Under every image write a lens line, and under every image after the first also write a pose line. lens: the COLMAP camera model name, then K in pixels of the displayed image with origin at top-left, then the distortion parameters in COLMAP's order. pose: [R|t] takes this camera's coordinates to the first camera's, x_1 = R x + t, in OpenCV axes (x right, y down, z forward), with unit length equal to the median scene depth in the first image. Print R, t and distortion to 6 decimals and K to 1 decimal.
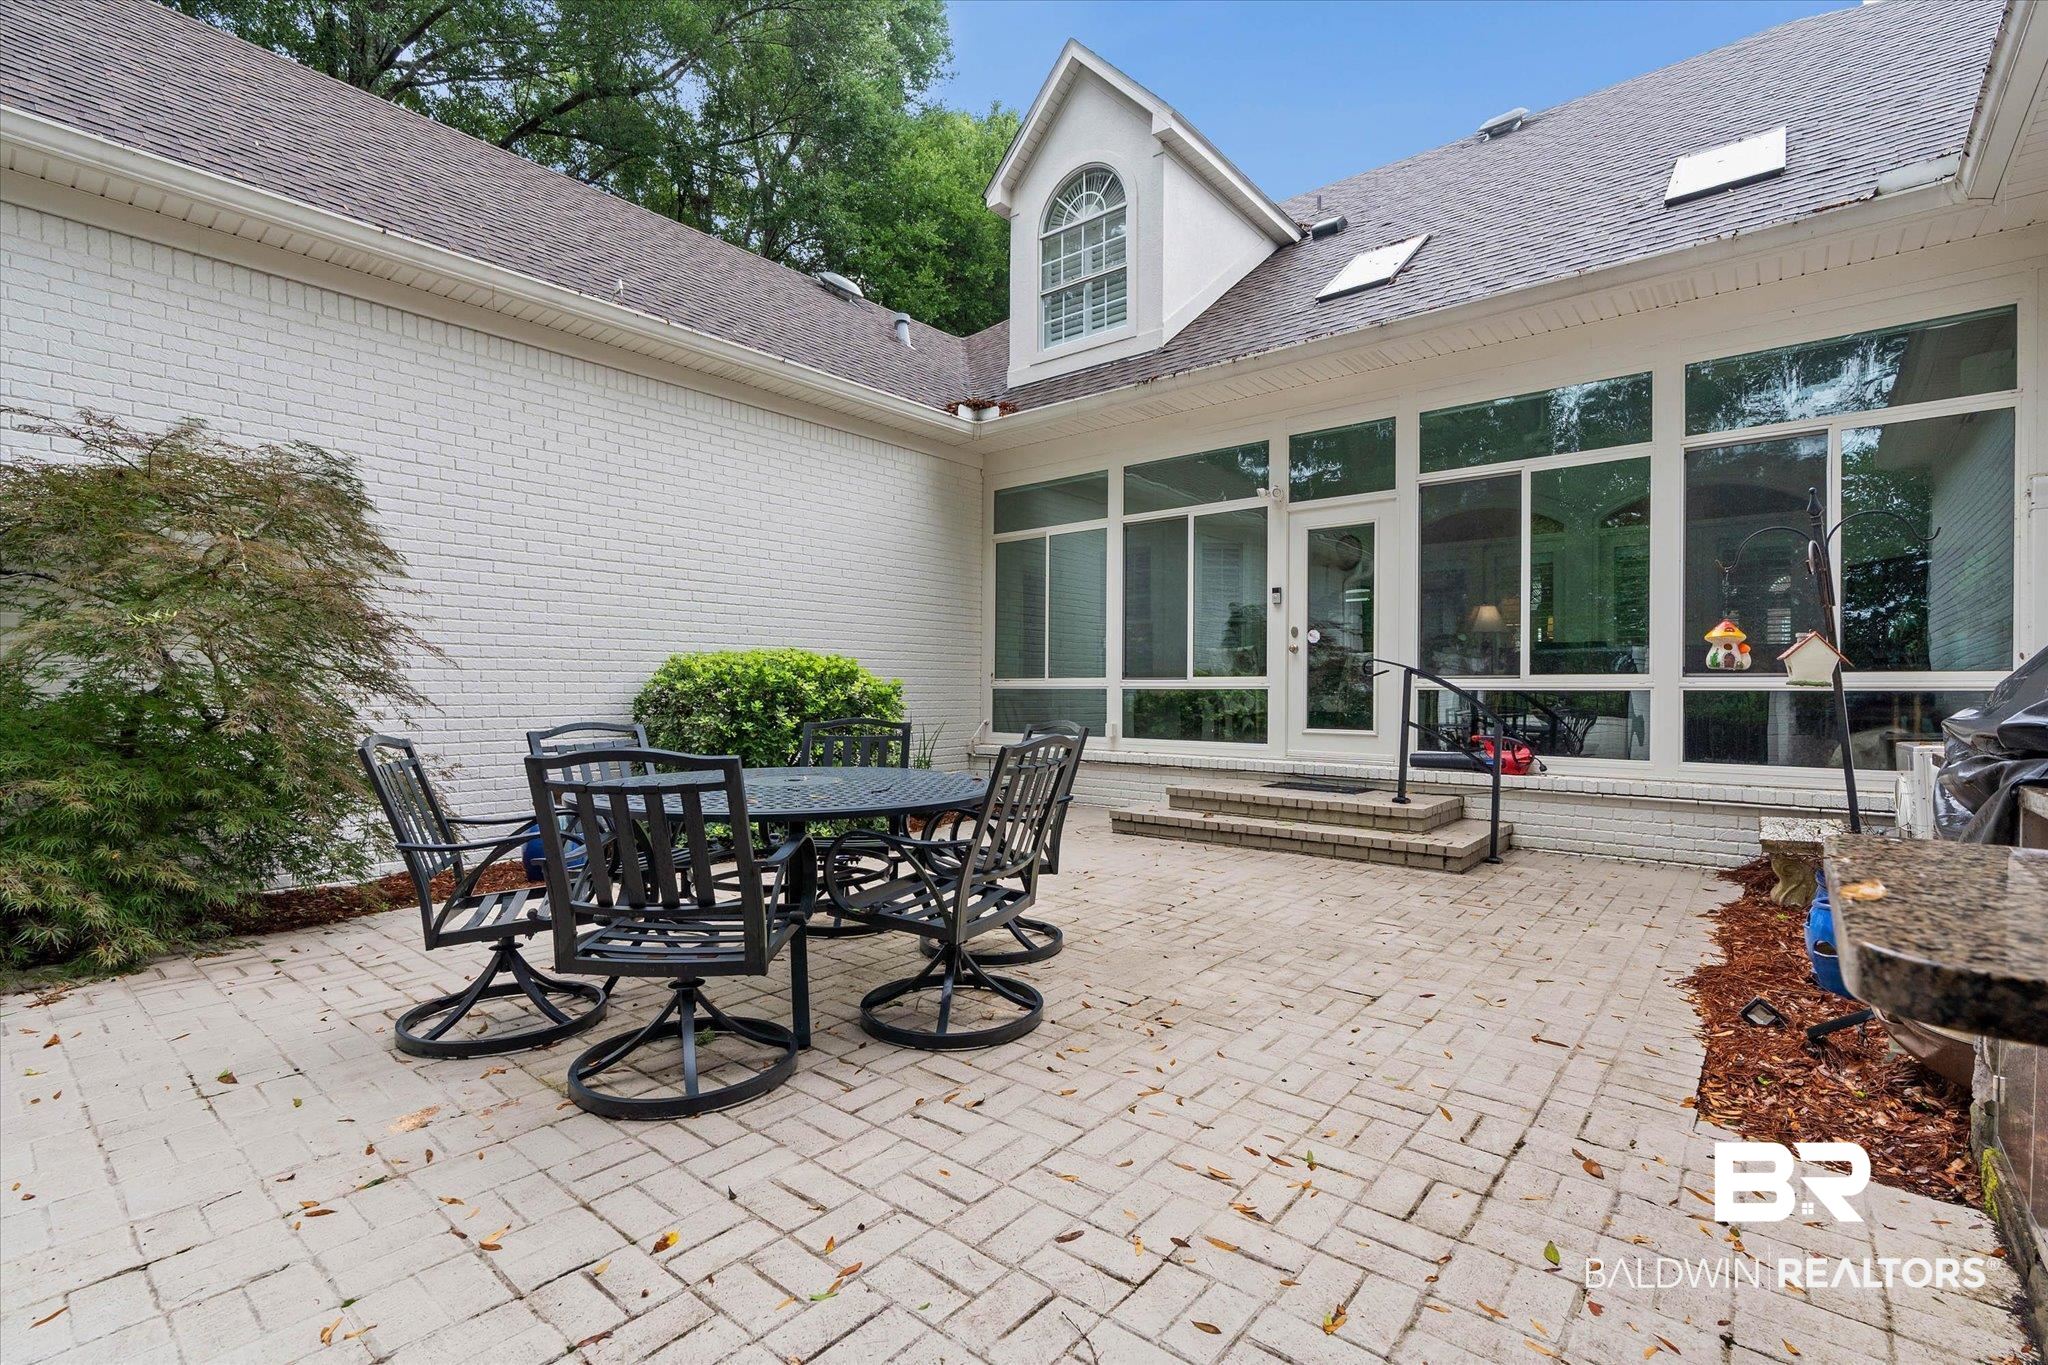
lens RADIAL K [[922.7, 0, 1026.0], [0, 922.7, 687.6], [0, 0, 1]] dist [0.001989, 0.000589]
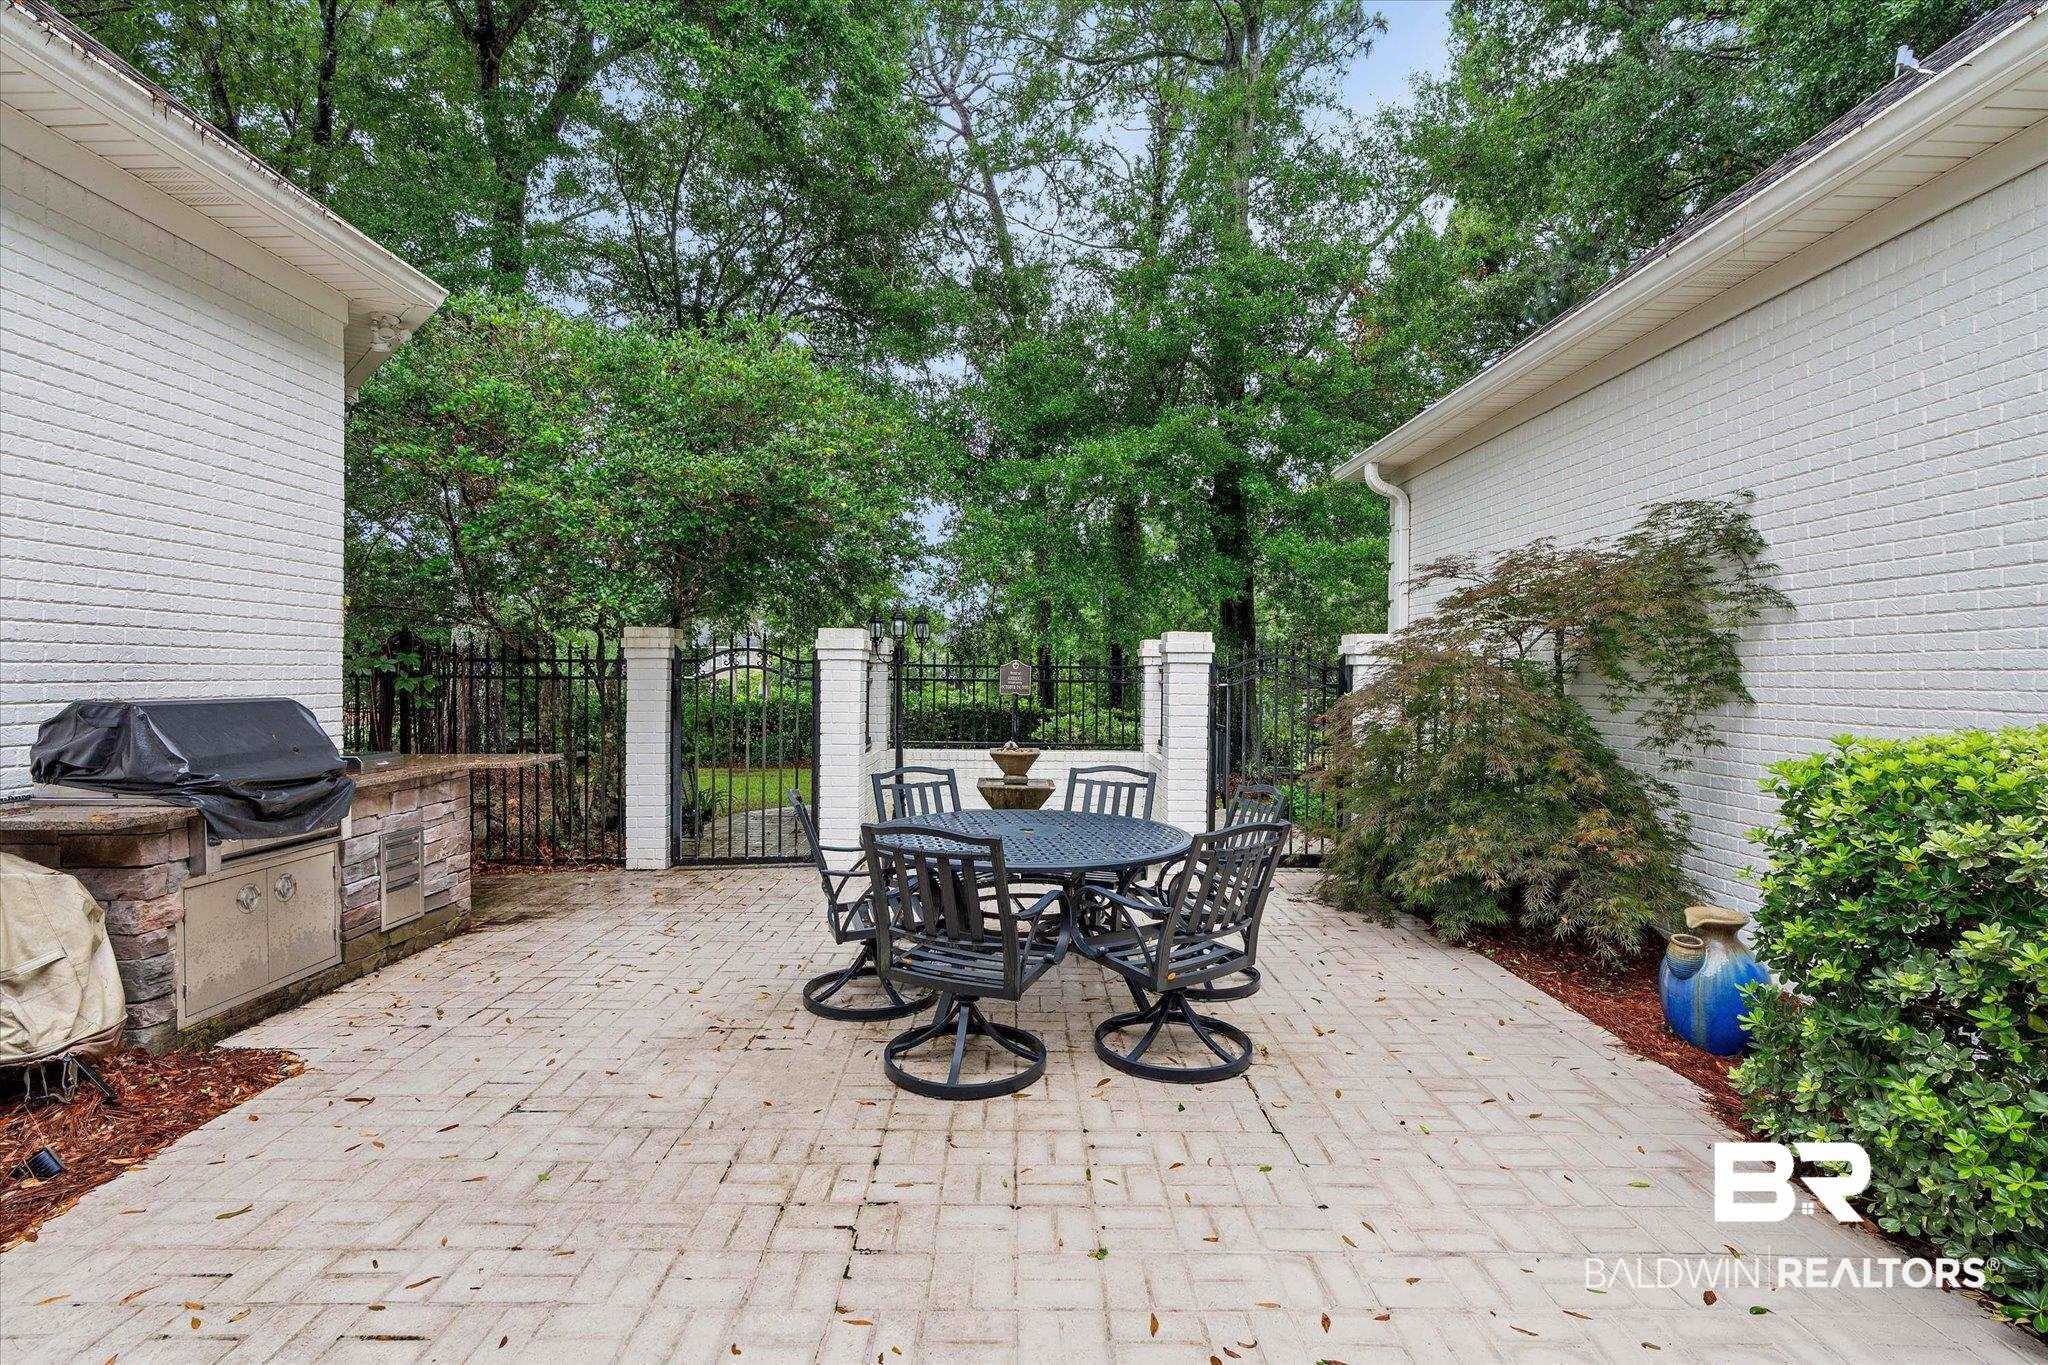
lens RADIAL K [[922.7, 0, 1037.3], [0, 922.7, 679.8], [0, 0, 1]] dist [0.001989, 0.000589]
pose [[-0.756395, 0.000096, -0.654115, 0.547925], [-0.004646, 0.999974, 0.005520, -0.103438], [0.654098, 0.007214, -0.756375, 1.909232]]
